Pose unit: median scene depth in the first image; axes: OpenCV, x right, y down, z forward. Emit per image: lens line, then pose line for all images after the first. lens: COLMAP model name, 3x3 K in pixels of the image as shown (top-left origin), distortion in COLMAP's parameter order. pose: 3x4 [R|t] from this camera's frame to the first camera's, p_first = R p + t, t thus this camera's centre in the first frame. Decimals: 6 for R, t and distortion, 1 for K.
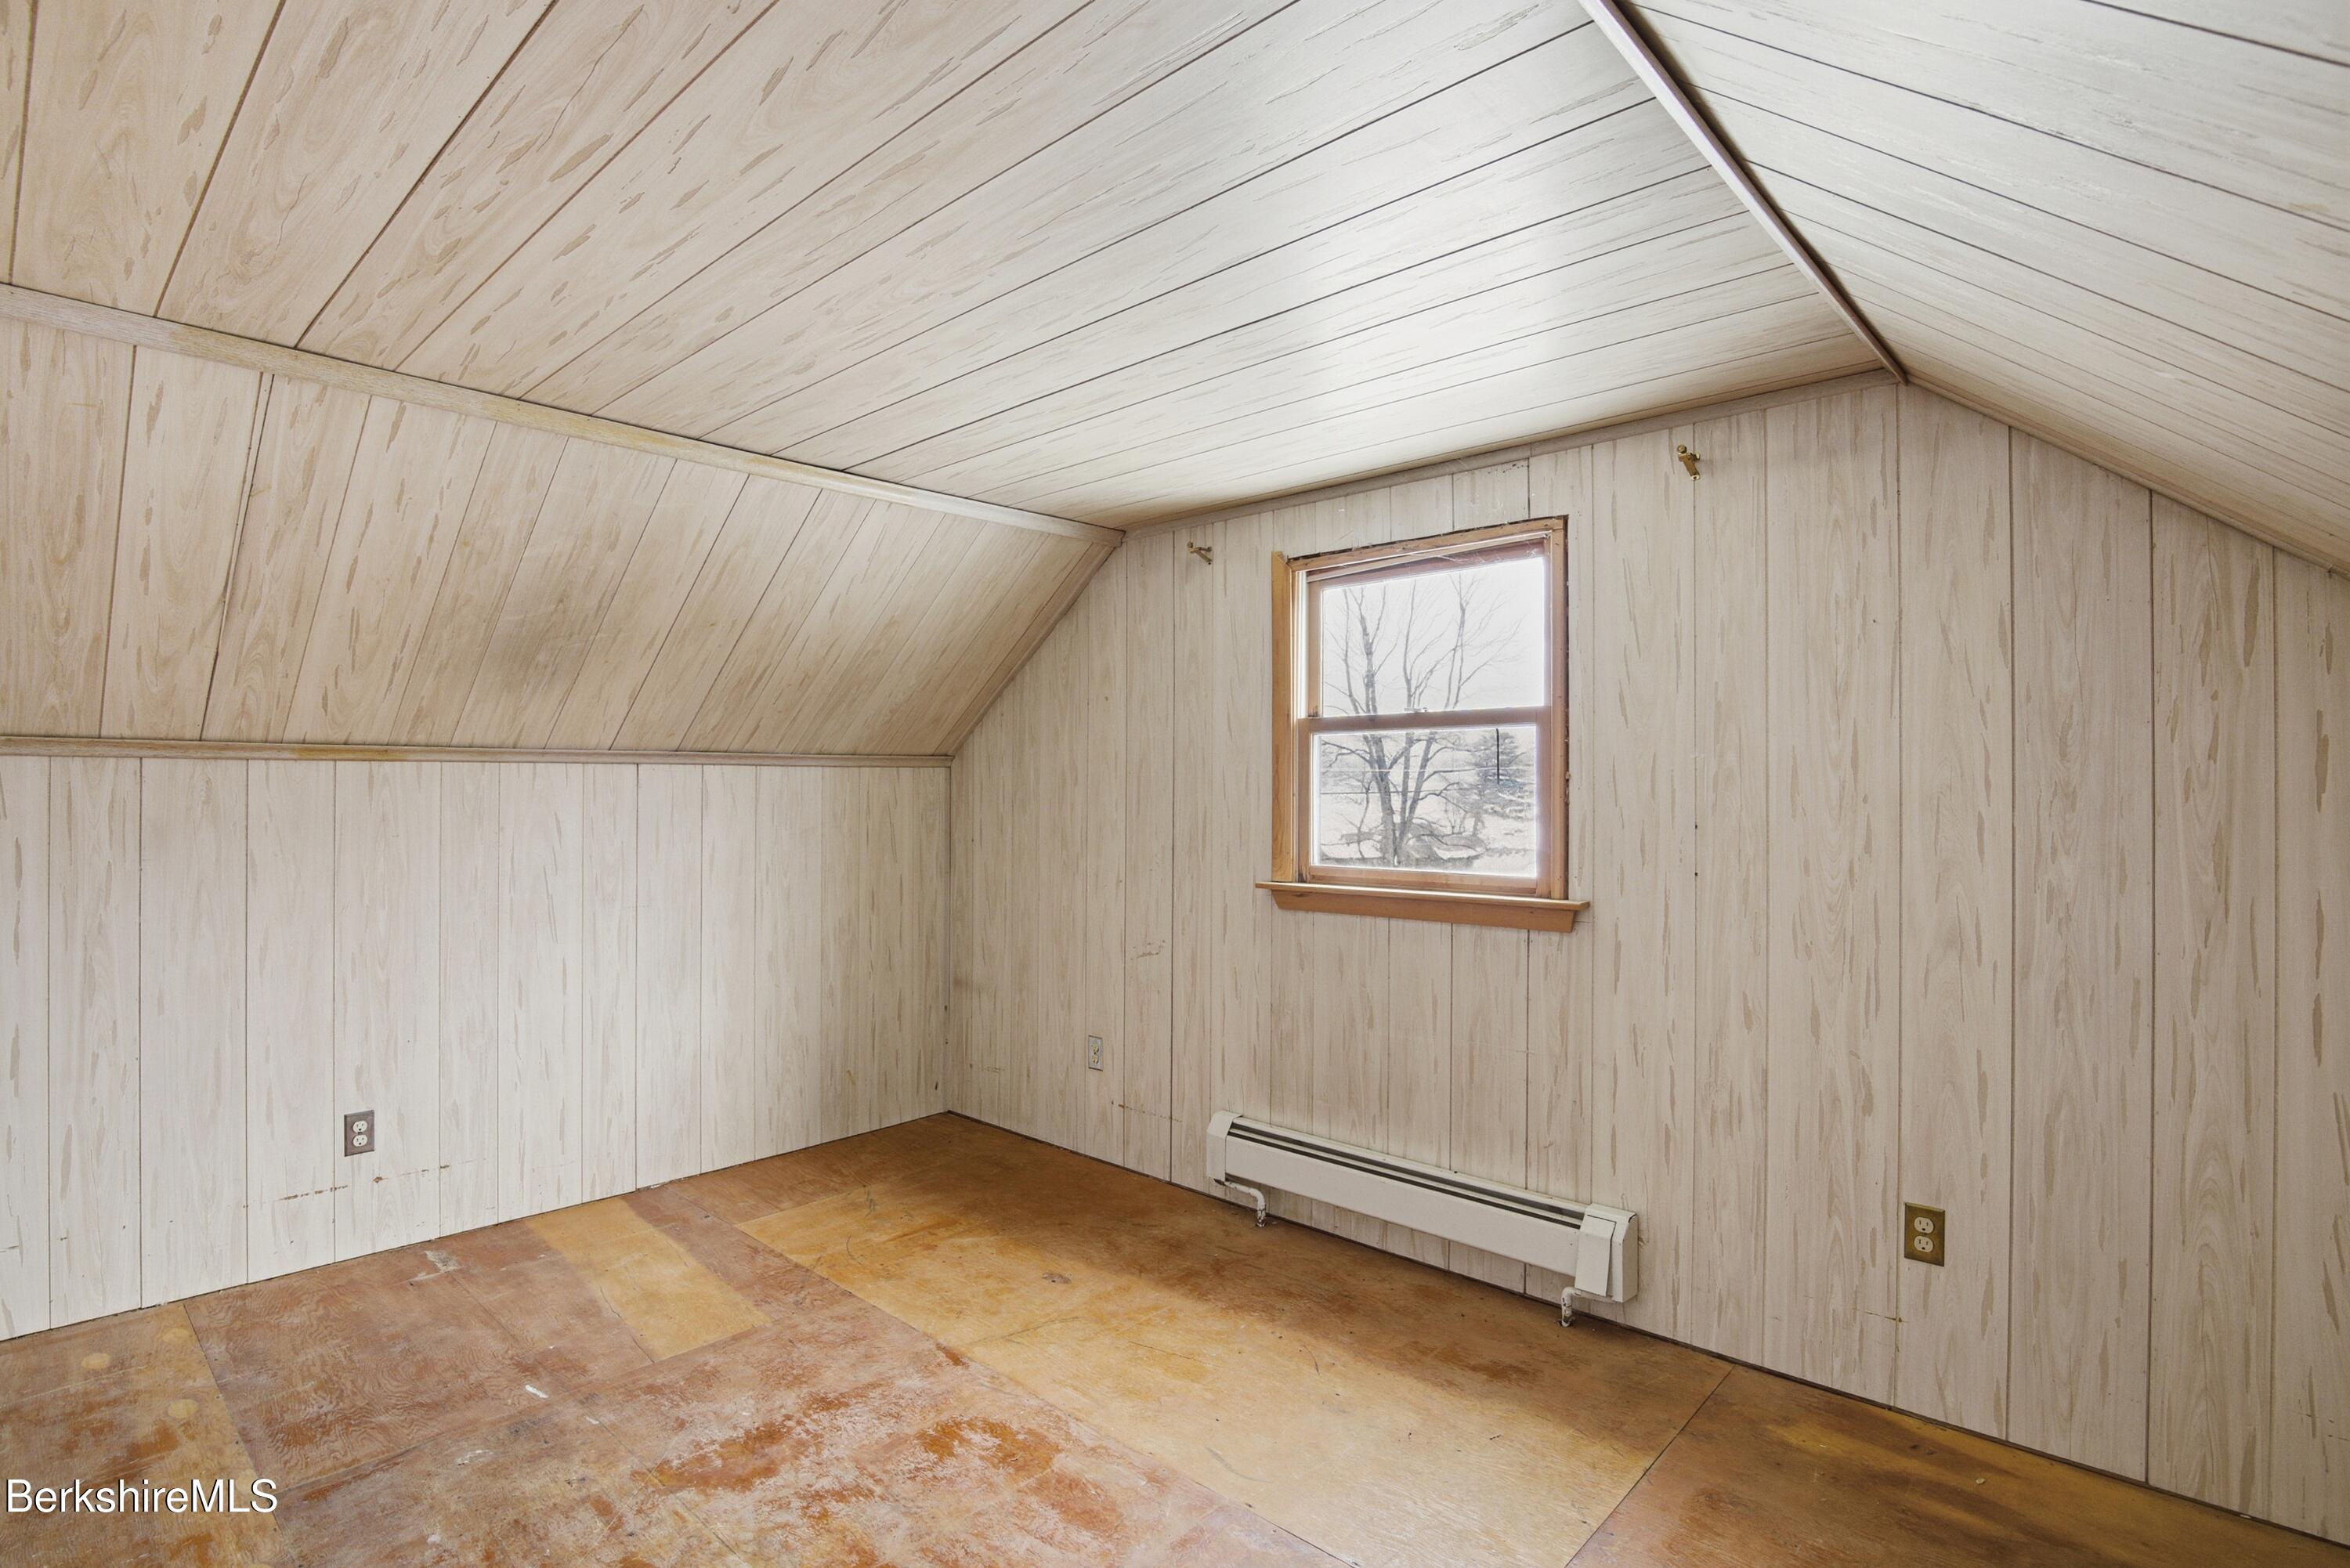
lens RADIAL K [[1150.0, 0, 1174.6], [0, 1150.0, 782.6], [0, 0, 1]] dist [-0.025021, -0.000478]
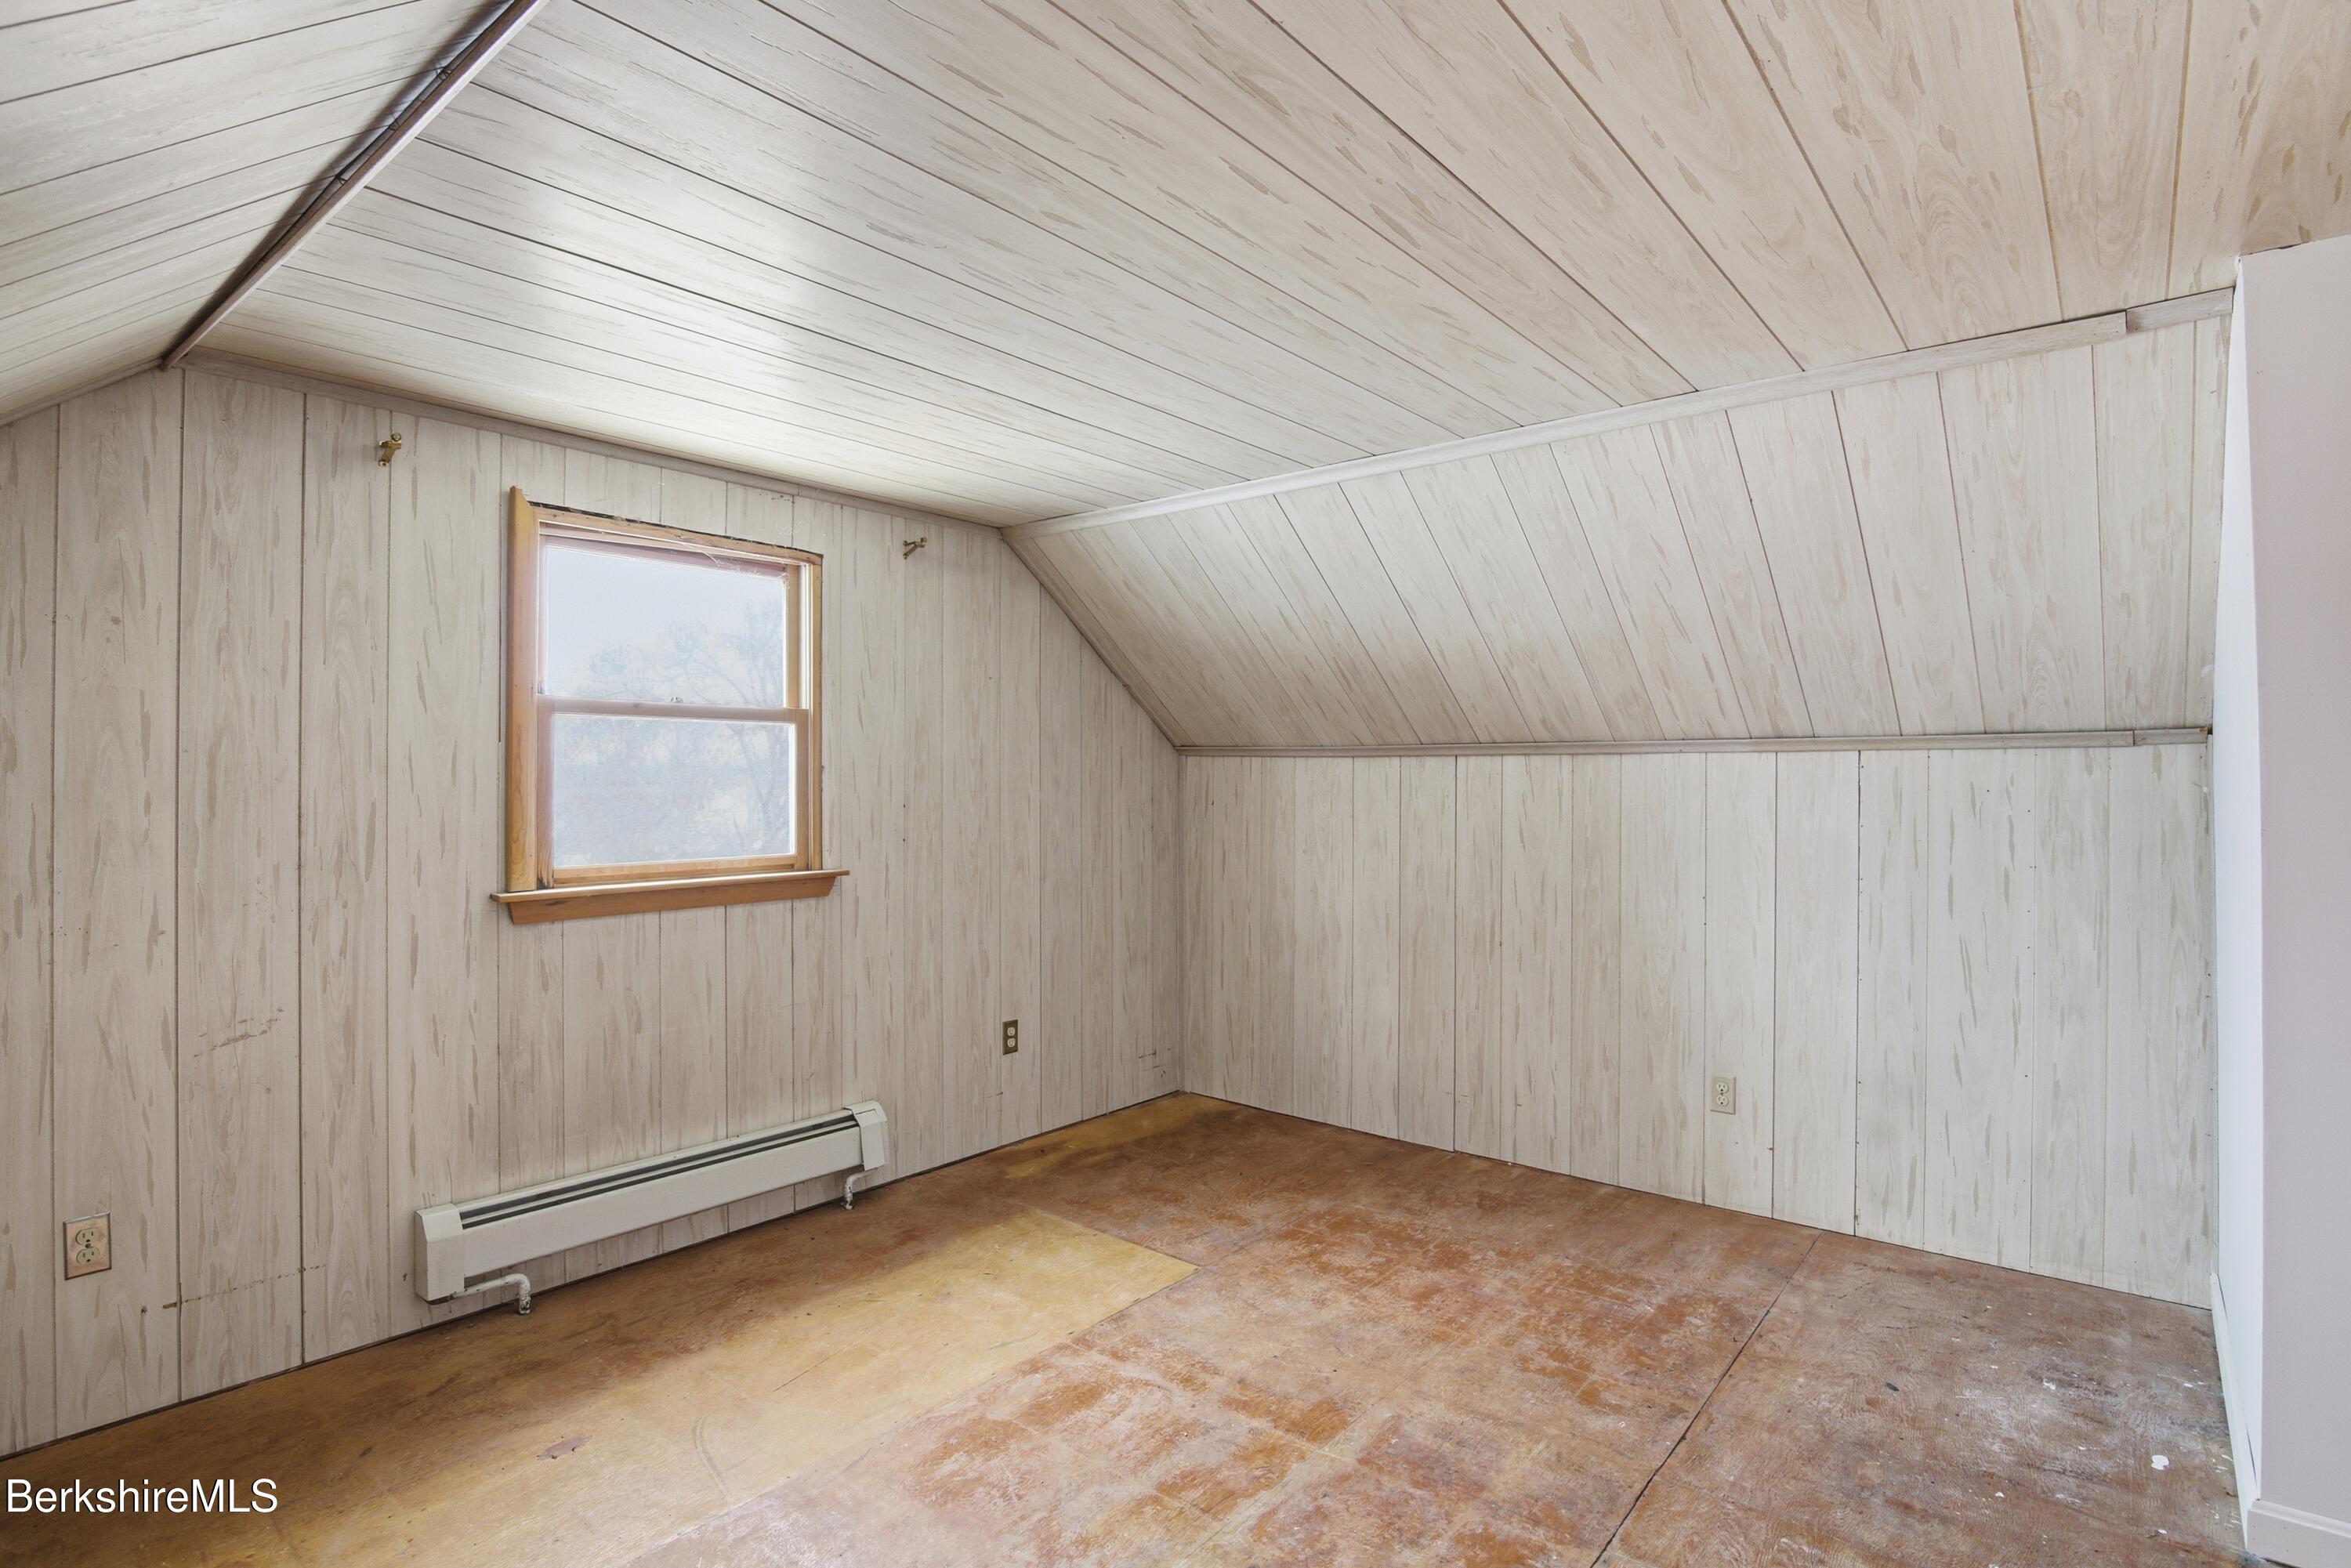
lens RADIAL K [[1168.3, 0, 1152.3], [0, 1168.3, 775.5], [0, 0, 1]] dist [-0.025979, 0.000948]
pose [[-0.046929, 0.002291, 0.998896, -0.903841], [-0.007809, 0.999966, -0.002660, 0.002214], [-0.998868, -0.007926, -0.046909, 0.698736]]
